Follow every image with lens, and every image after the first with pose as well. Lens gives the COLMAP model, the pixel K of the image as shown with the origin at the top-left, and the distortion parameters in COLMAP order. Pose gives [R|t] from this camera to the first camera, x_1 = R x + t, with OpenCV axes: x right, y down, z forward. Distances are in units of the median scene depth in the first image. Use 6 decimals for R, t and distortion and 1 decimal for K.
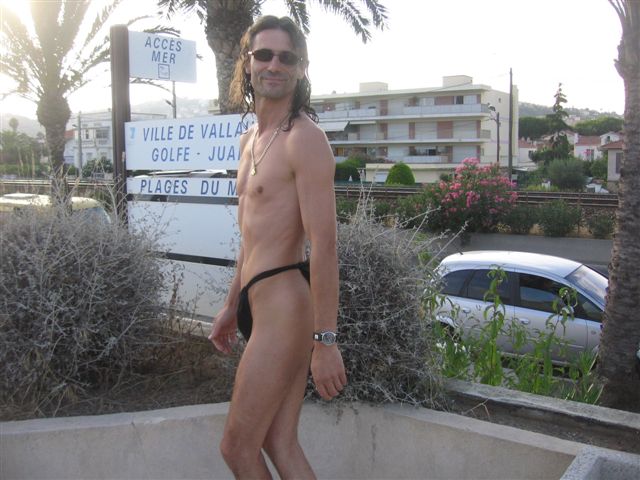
lens RADIAL K [[668.9, 0, 320.0], [0, 668.9, 239.9], [0, 0, 1]] dist [-0.111081, 0.000000]
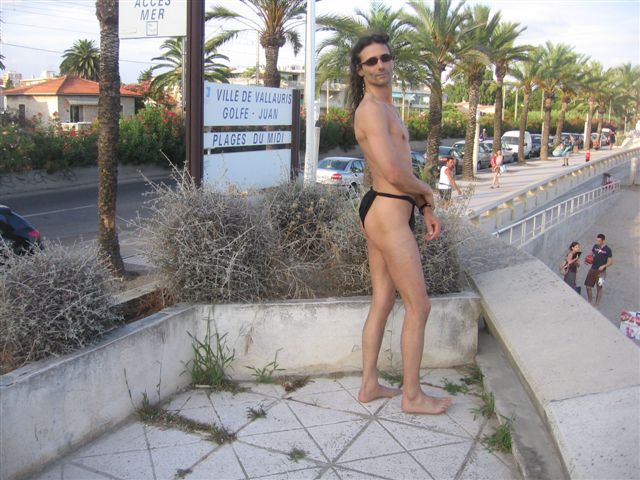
lens RADIAL K [[668.9, 0, 320.1], [0, 668.9, 239.7], [0, 0, 1]] dist [-0.111081, 0.000000]
pose [[-0.173234, -0.168220, 0.970408, -1.491368], [0.108440, 0.976057, 0.188558, -0.115158], [-0.978893, 0.137896, -0.150845, 1.065386]]
